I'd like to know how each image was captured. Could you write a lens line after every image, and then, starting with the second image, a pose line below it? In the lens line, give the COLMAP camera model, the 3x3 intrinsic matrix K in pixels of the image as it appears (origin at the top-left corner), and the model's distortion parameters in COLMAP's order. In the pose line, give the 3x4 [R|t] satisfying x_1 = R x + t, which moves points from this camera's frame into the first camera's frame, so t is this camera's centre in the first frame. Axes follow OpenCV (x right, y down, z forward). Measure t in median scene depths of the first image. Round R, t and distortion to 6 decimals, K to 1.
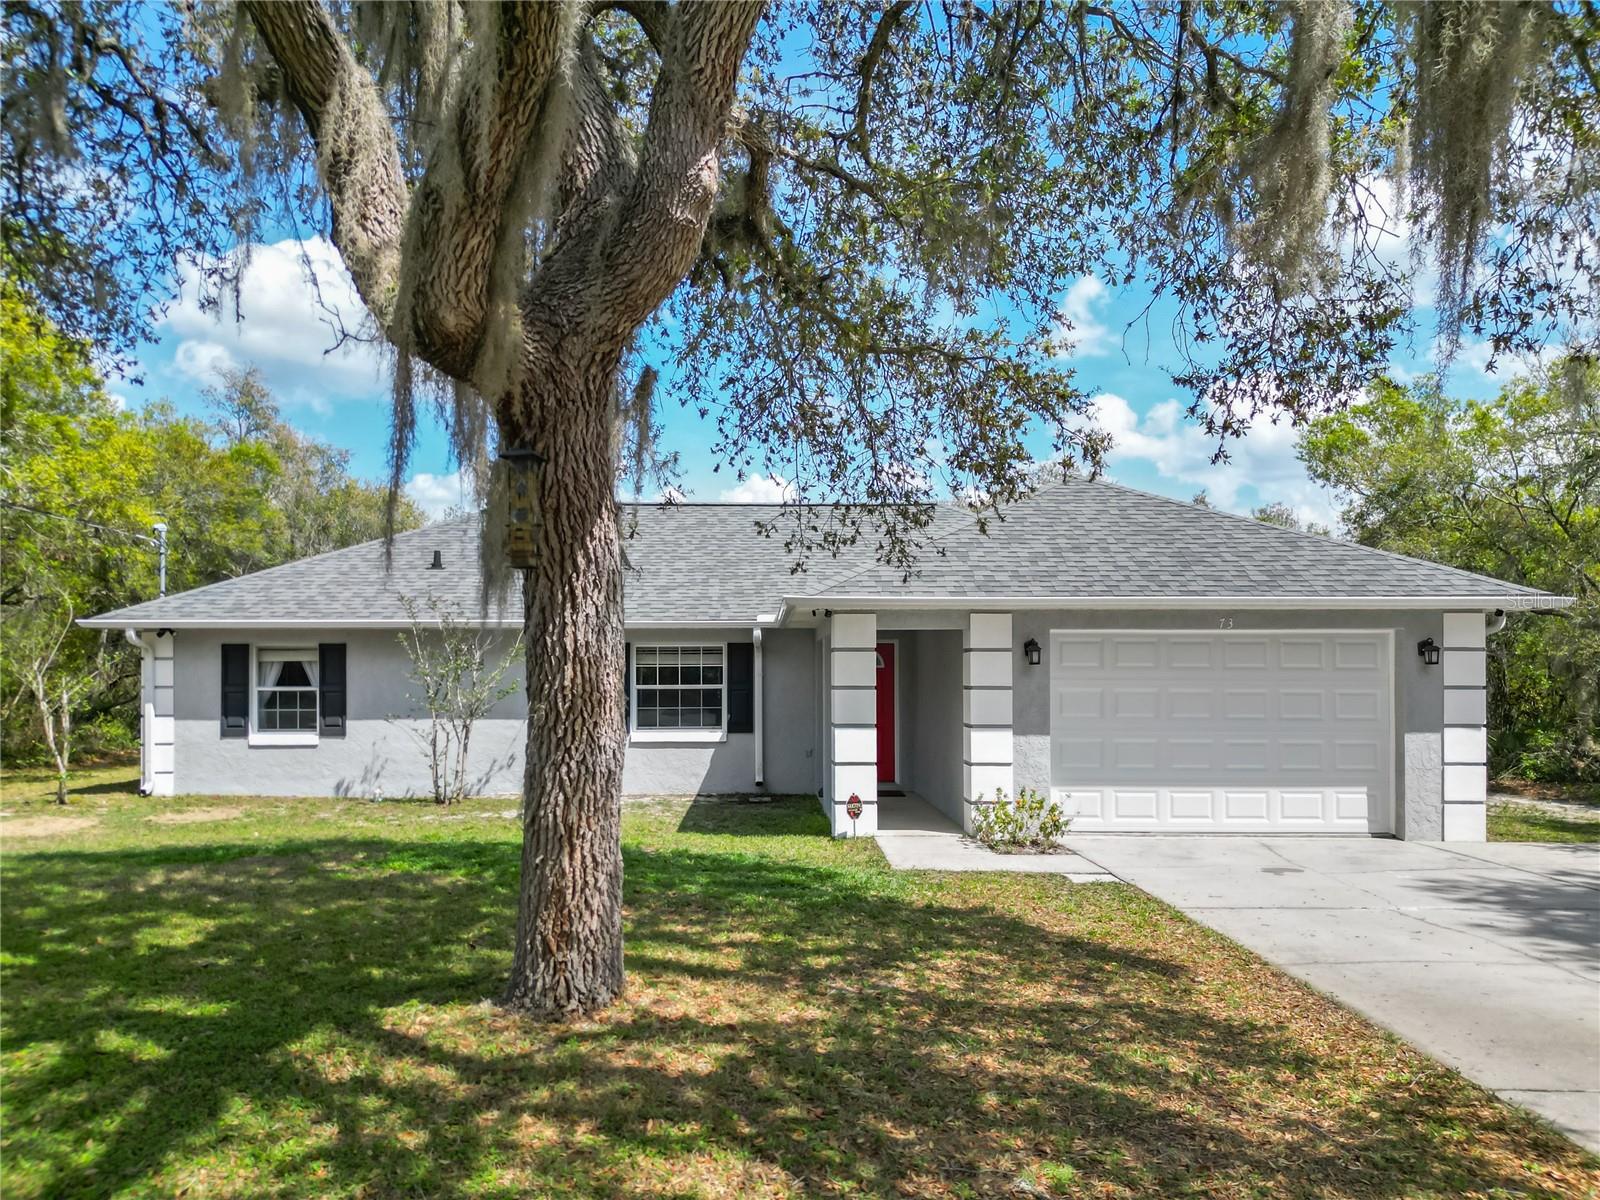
lens RADIAL K [[1161.2, 0, 793.7], [0, 1161.2, 640.5], [0, 0, 1]] dist [0.042958, -0.053656]
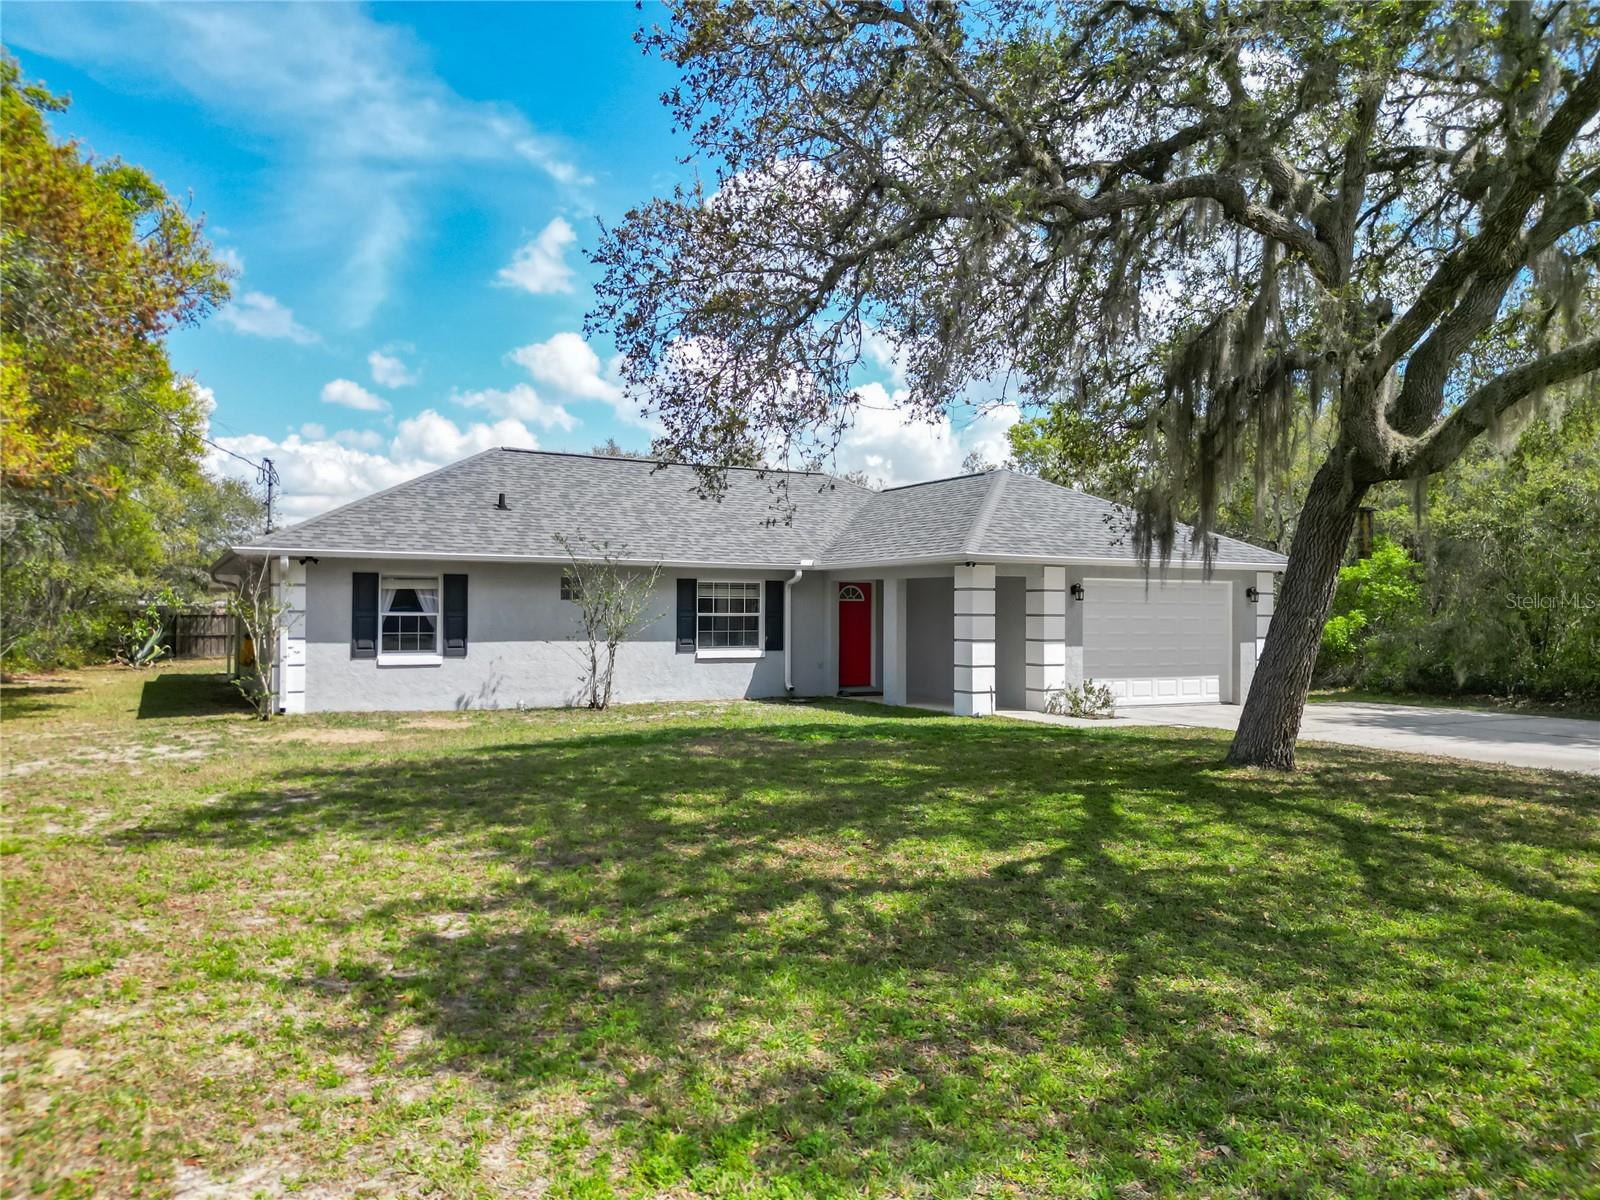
lens RADIAL K [[1146.0, 0, 800.0], [0, 1146.0, 600.0], [0, 0, 1]] dist [0.040460, -0.057953]
pose [[0.886774, 0.010606, 0.462082, -0.809762], [-0.021667, 0.999592, 0.018638, -0.000544], [-0.461696, -0.026539, 0.886641, -0.182518]]
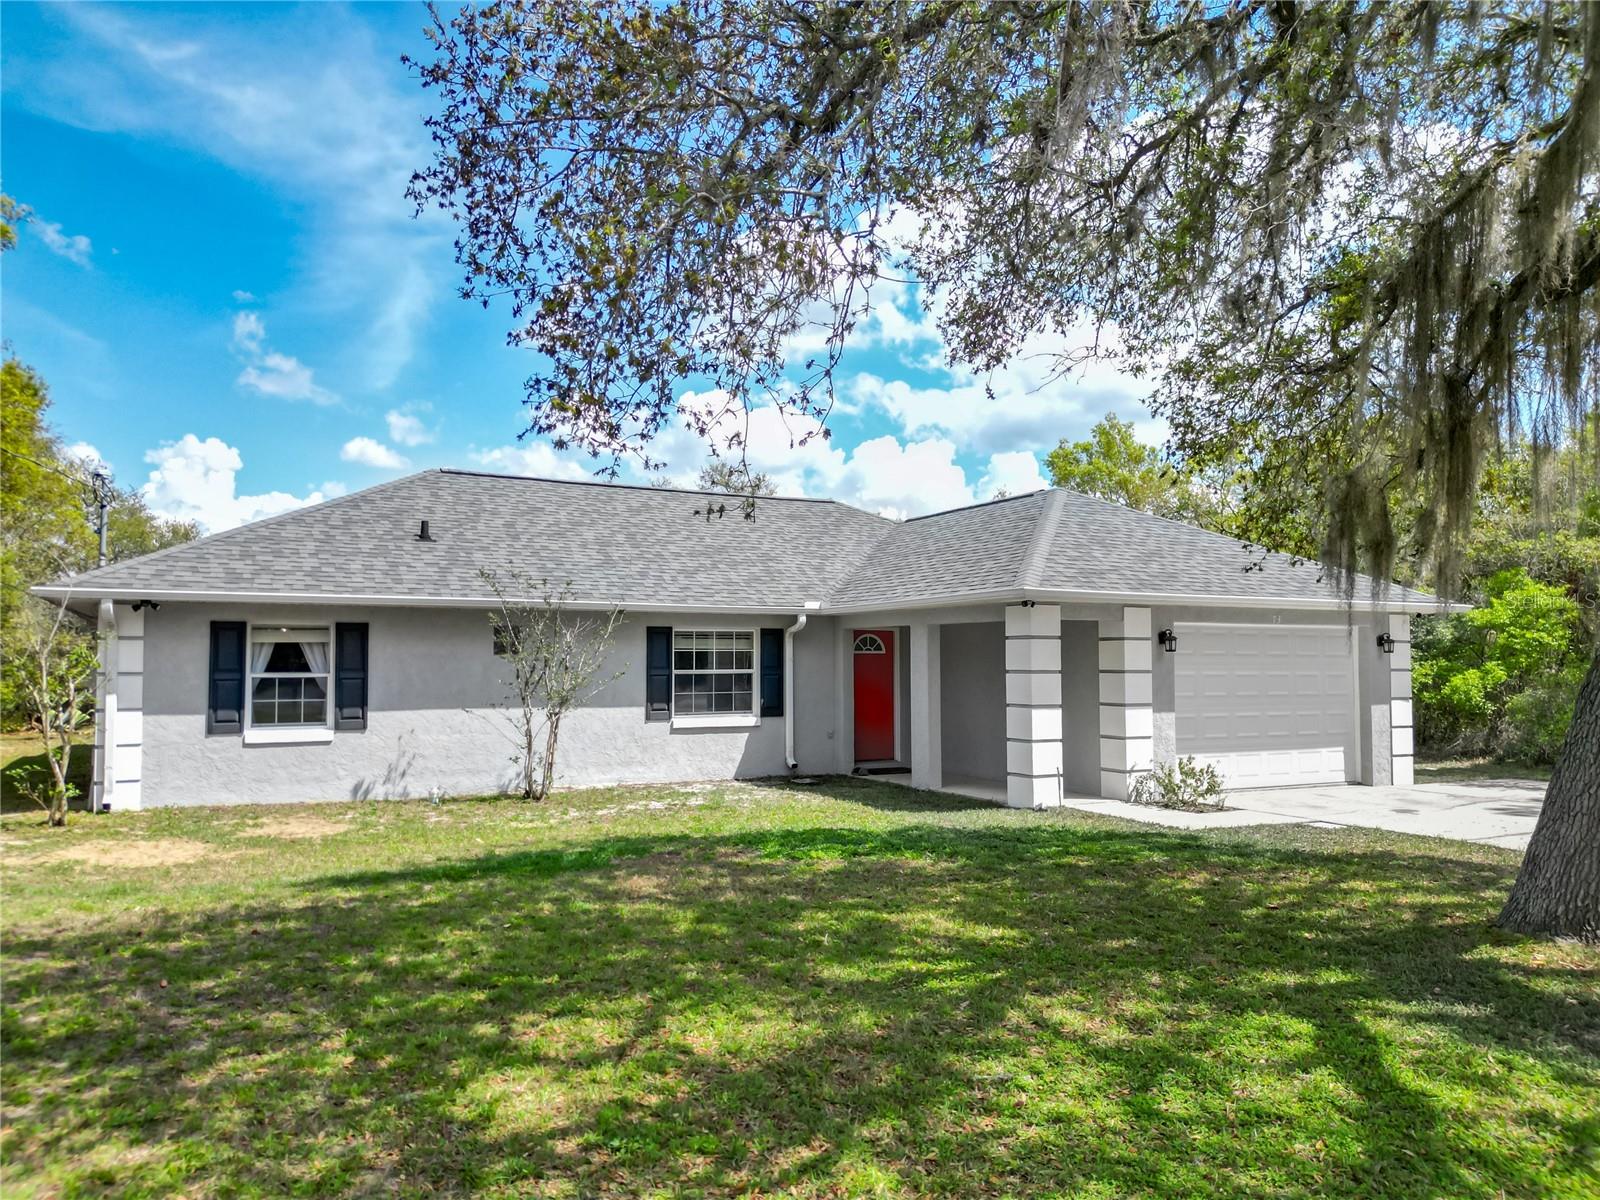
lens RADIAL K [[1137.4, 0, 792.9], [0, 1137.4, 605.0], [0, 0, 1]] dist [0.050811, -0.057562]
pose [[0.897212, 0.023245, 0.440988, -0.629513], [-0.014977, 0.999641, -0.022220, 0.004636], [-0.441347, 0.013332, 0.897238, 0.126121]]
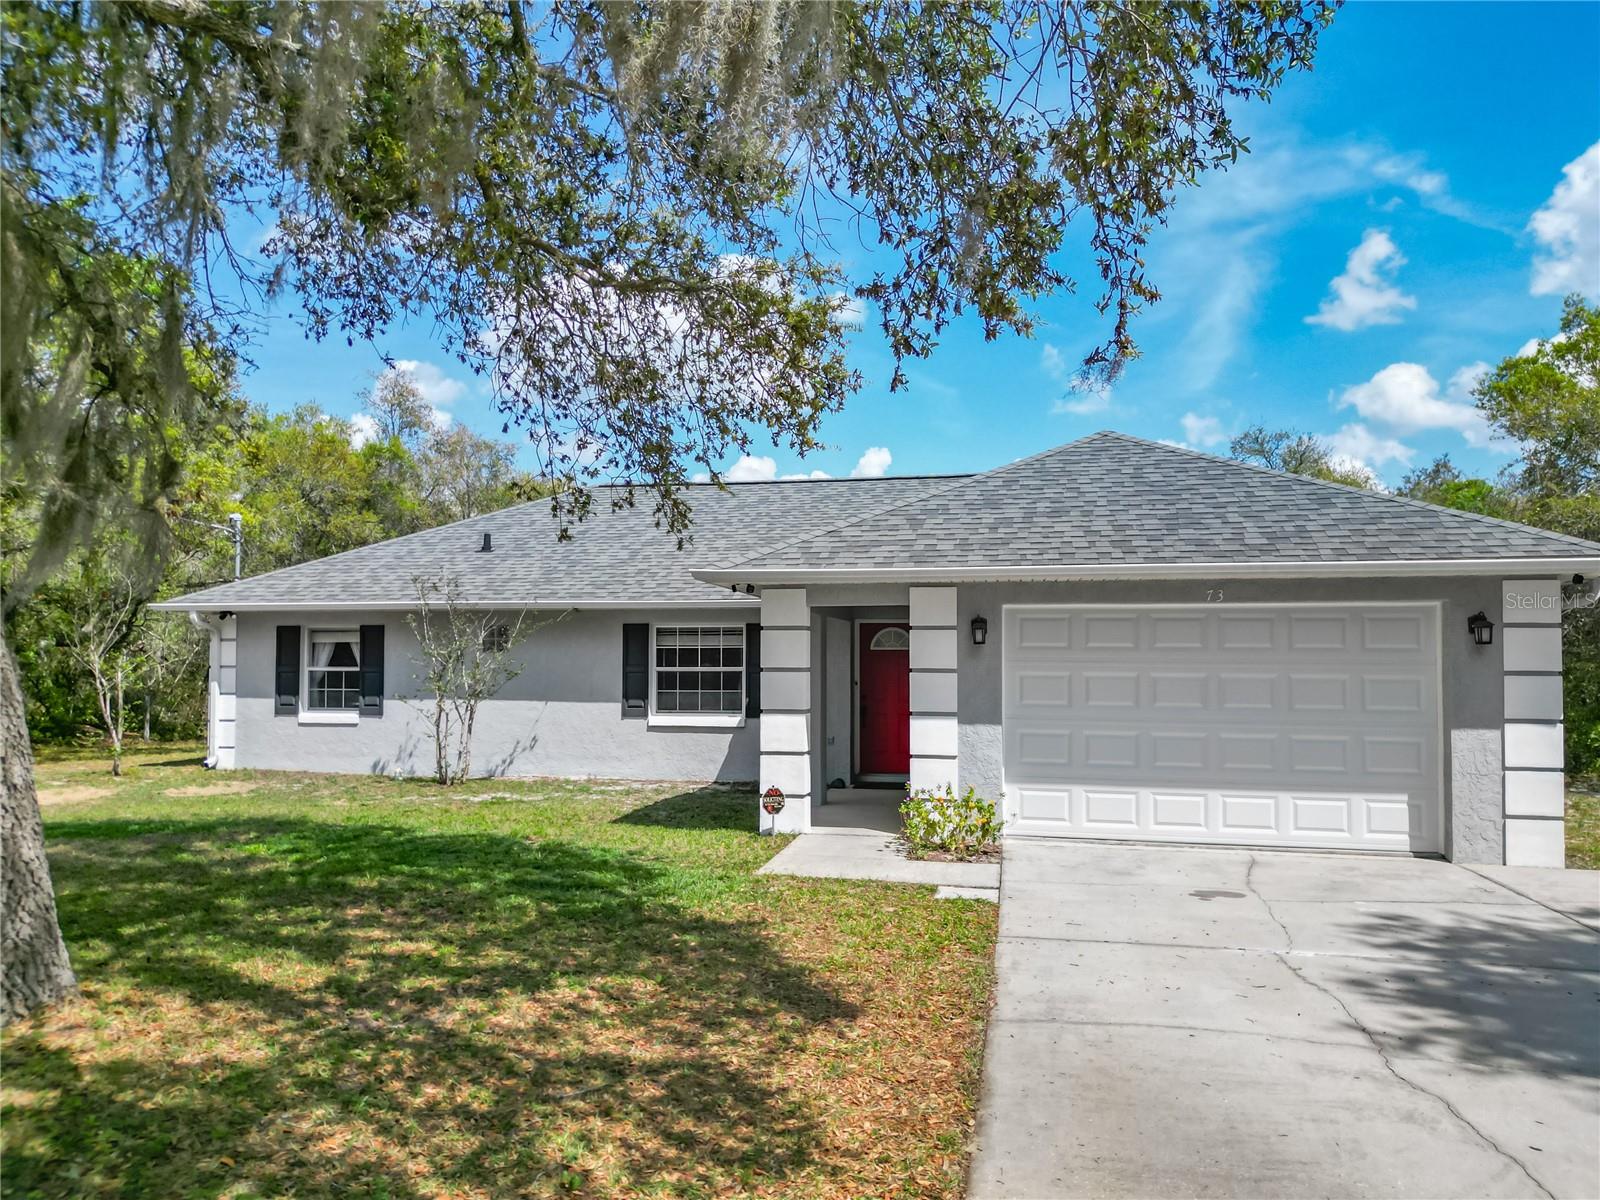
lens RADIAL K [[1153.9, 0, 798.6], [0, 1153.9, 601.2], [0, 0, 1]] dist [0.043899, -0.054824]
pose [[0.975964, -0.007811, -0.217790, 0.255627], [0.003157, 0.999759, -0.021709, 0.006556], [0.217907, 0.020500, 0.975754, 0.113557]]
